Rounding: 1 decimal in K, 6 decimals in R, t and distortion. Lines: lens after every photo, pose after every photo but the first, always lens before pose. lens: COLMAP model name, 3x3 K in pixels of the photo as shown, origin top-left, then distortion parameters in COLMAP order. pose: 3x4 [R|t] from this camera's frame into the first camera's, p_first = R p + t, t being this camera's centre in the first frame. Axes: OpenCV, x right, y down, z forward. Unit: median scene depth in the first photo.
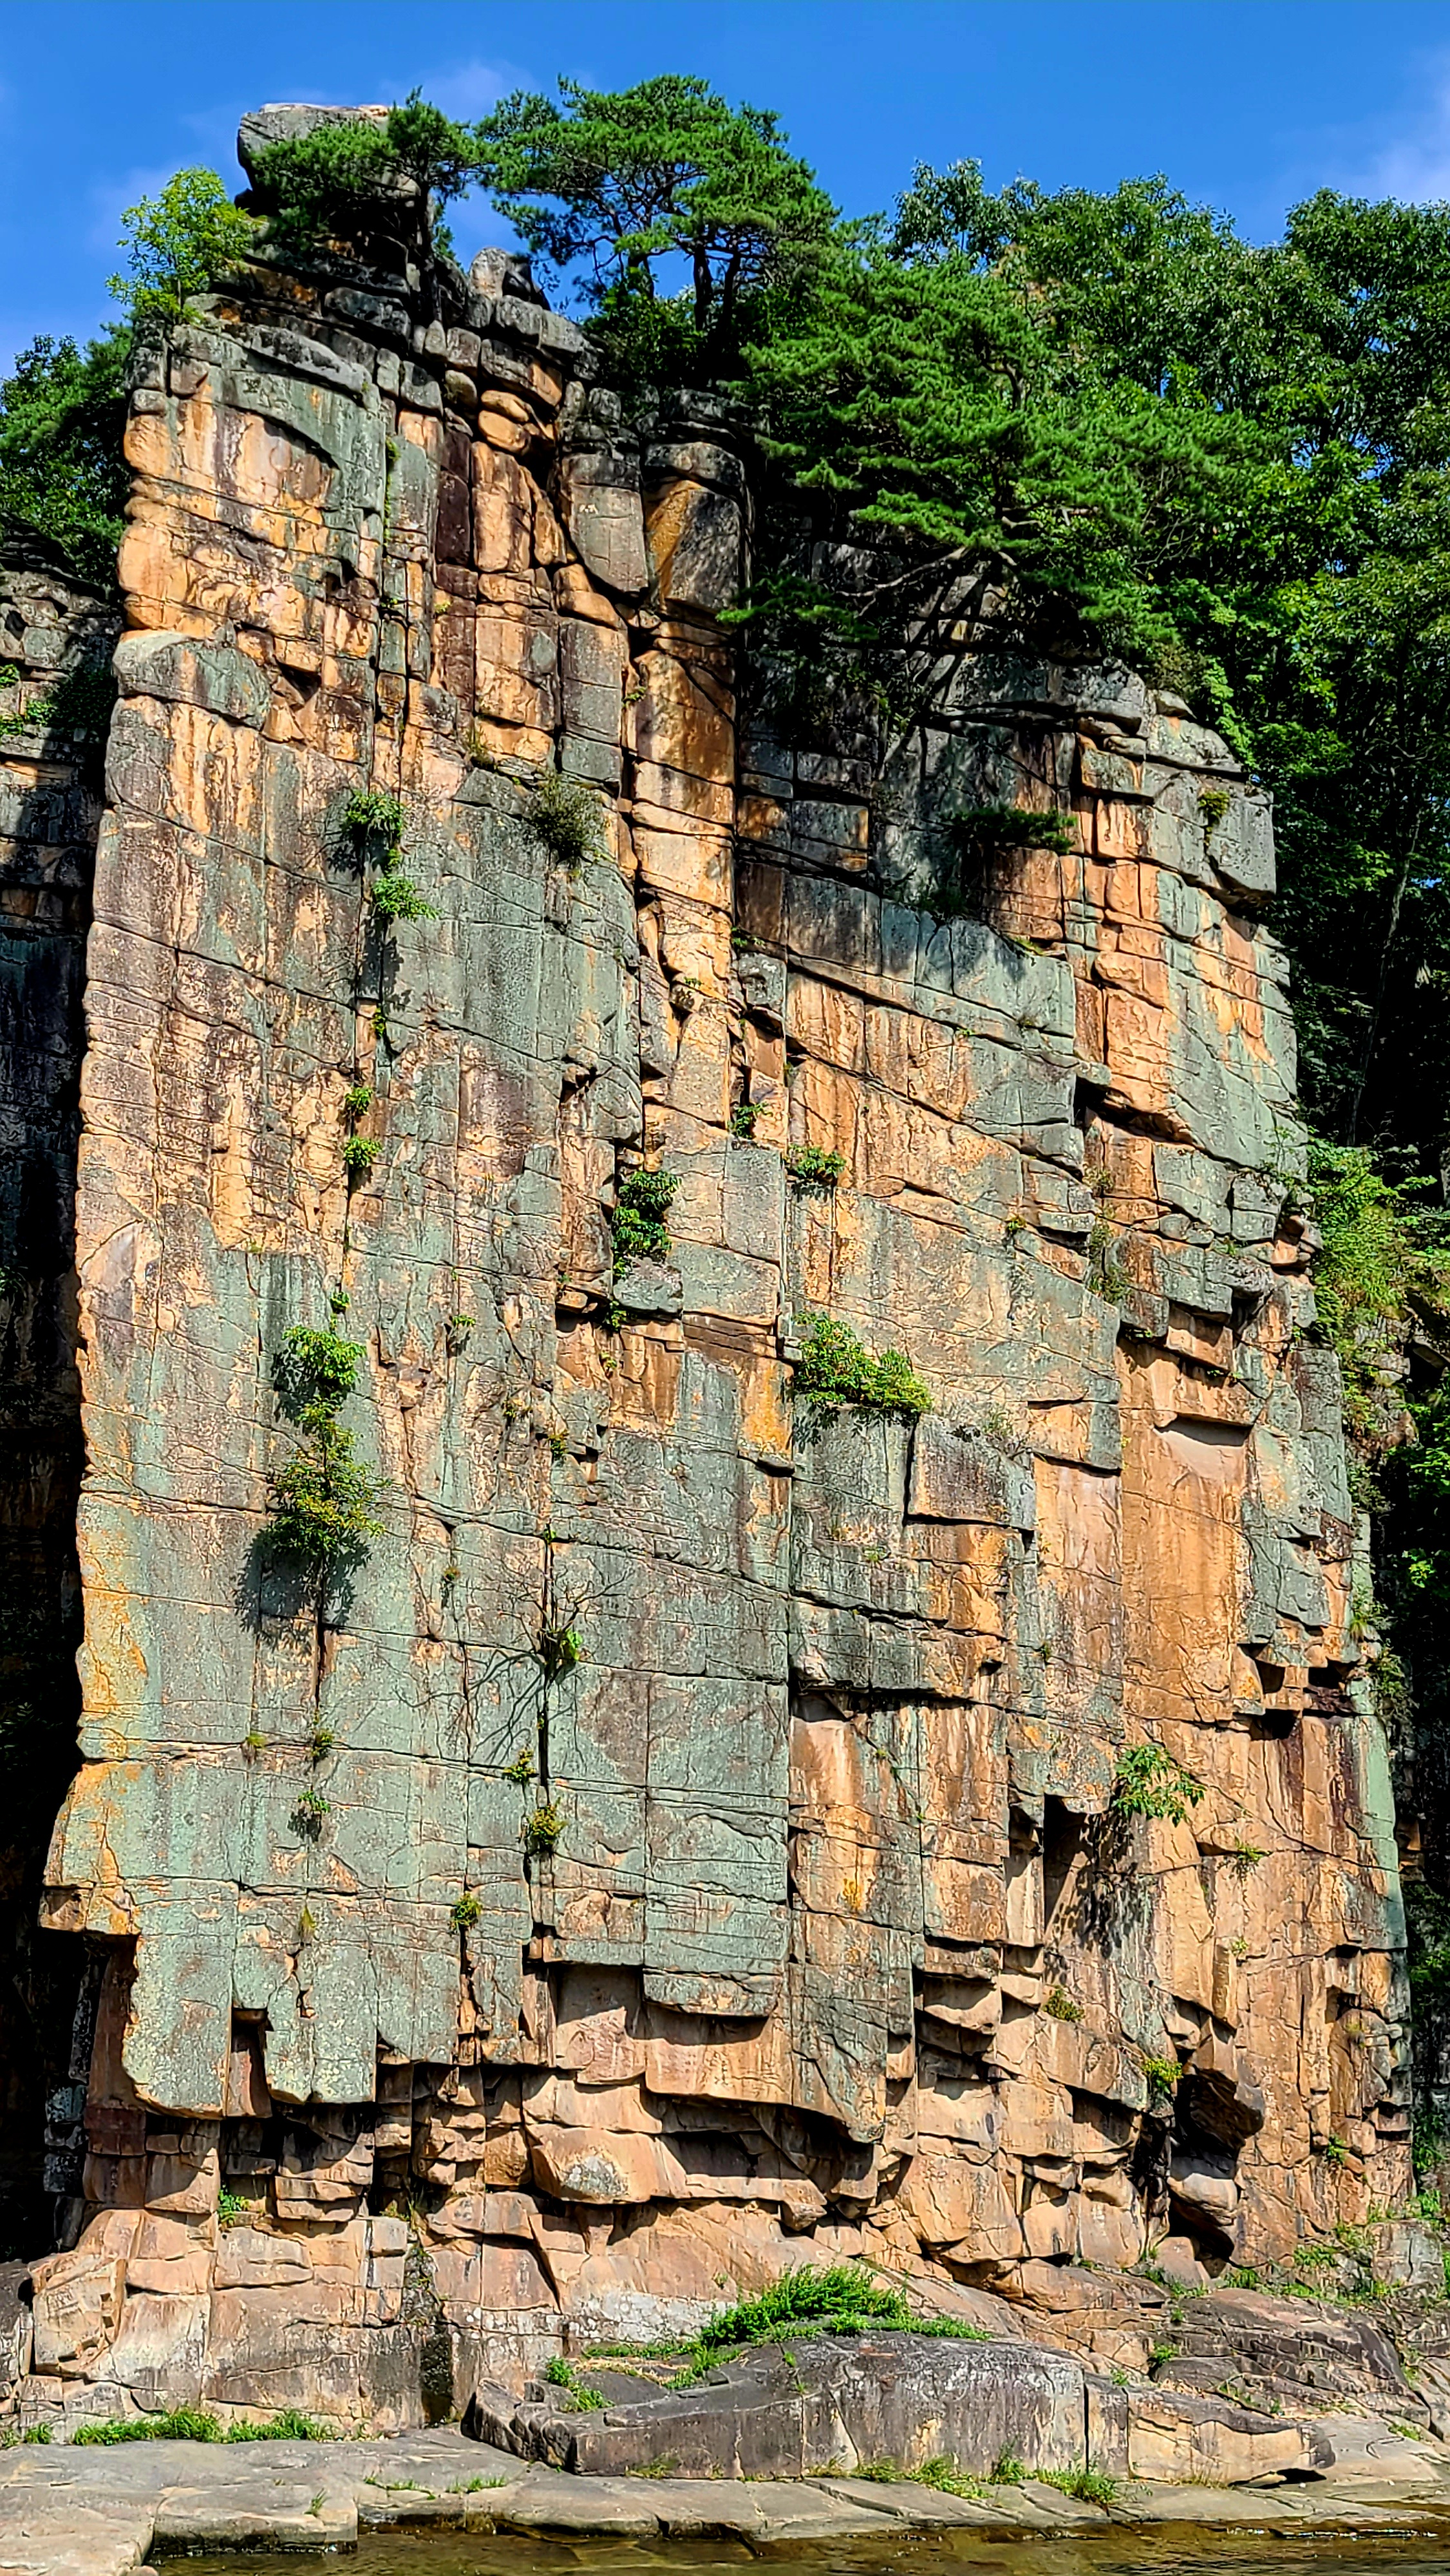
lens RADIAL K [[3236.6, 0, 709.0], [0, 3236.6, 1292.6], [0, 0, 1]] dist [0.114642, -0.223788]
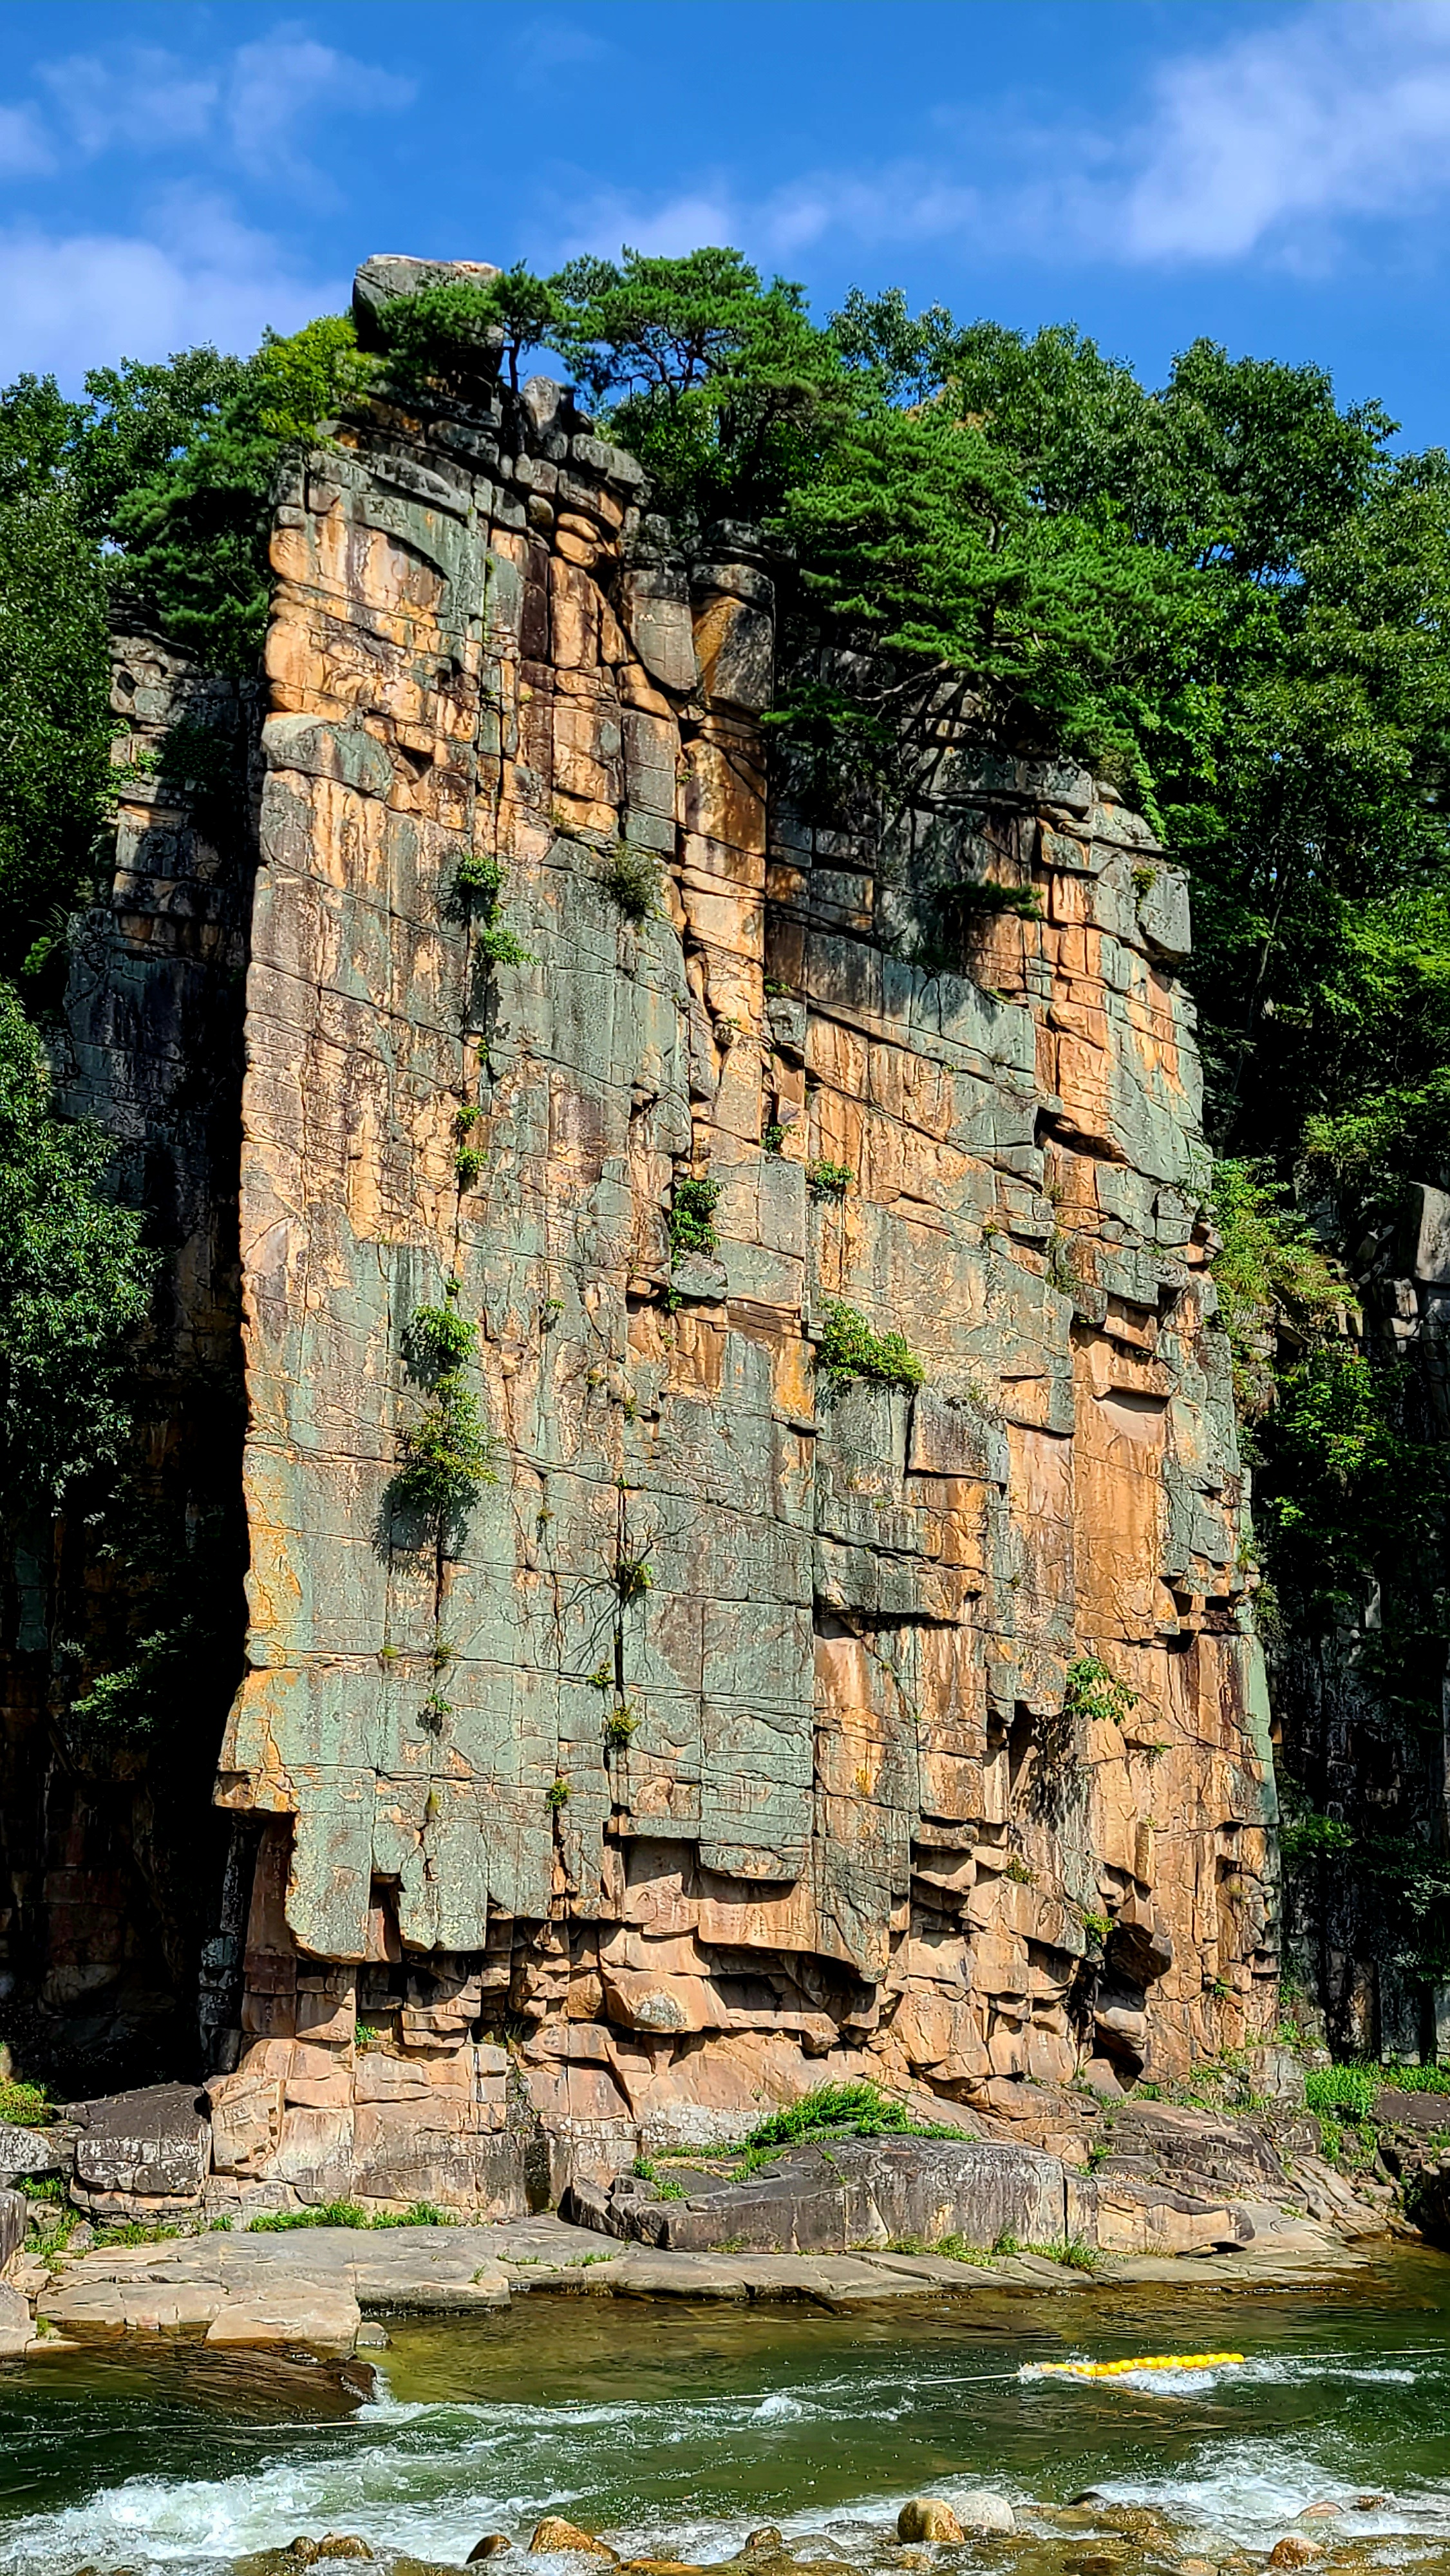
lens RADIAL K [[3014.4, 0, 720.8], [0, 3014.4, 1267.2], [0, 0, 1]] dist [0.088252, -0.019635]
pose [[0.994520, 0.022248, 0.102147, -0.122299], [-0.024518, 0.999478, 0.021024, -0.028497], [-0.101626, -0.023414, 0.994547, -0.112195]]
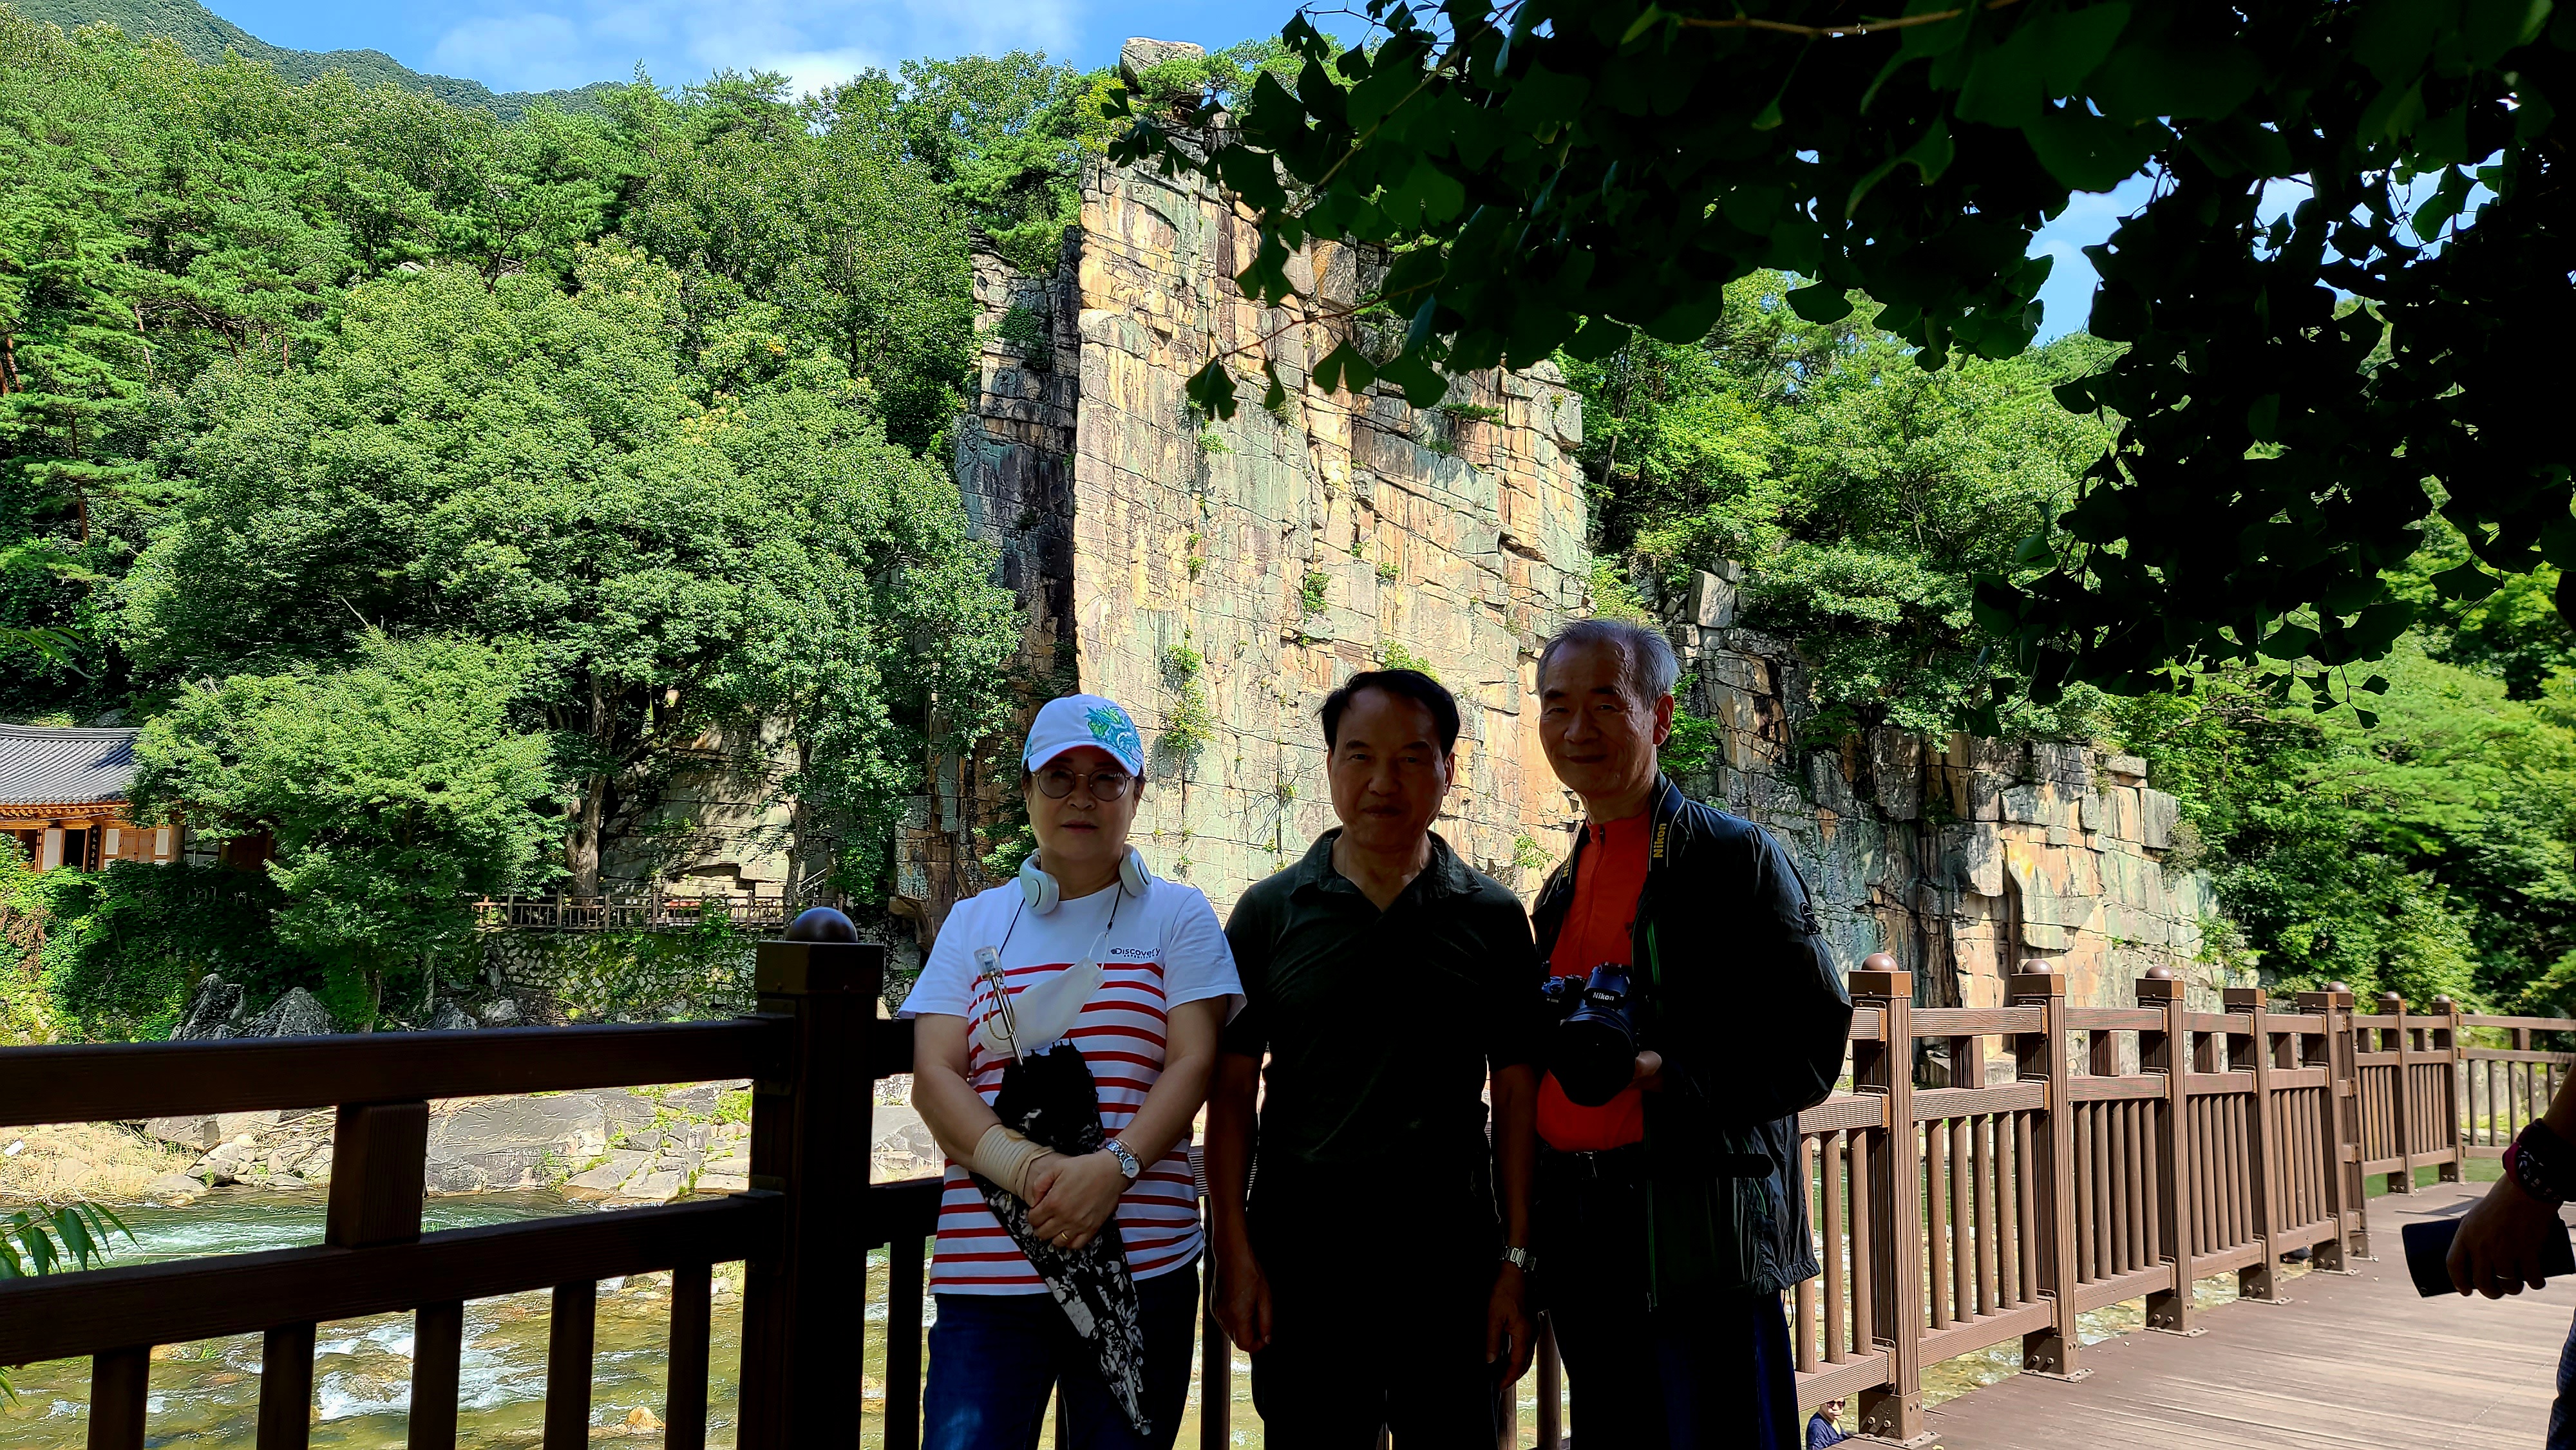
lens RADIAL K [[1915.5, 0, 1272.4], [0, 1915.5, 752.3], [0, 0, 1]] dist [0.111459, -0.250925]
pose [[0.989417, 0.014595, 0.144363, -0.229253], [-0.029927, 0.994063, 0.104610, -0.051183], [-0.141980, -0.107823, 0.983980, -0.269364]]
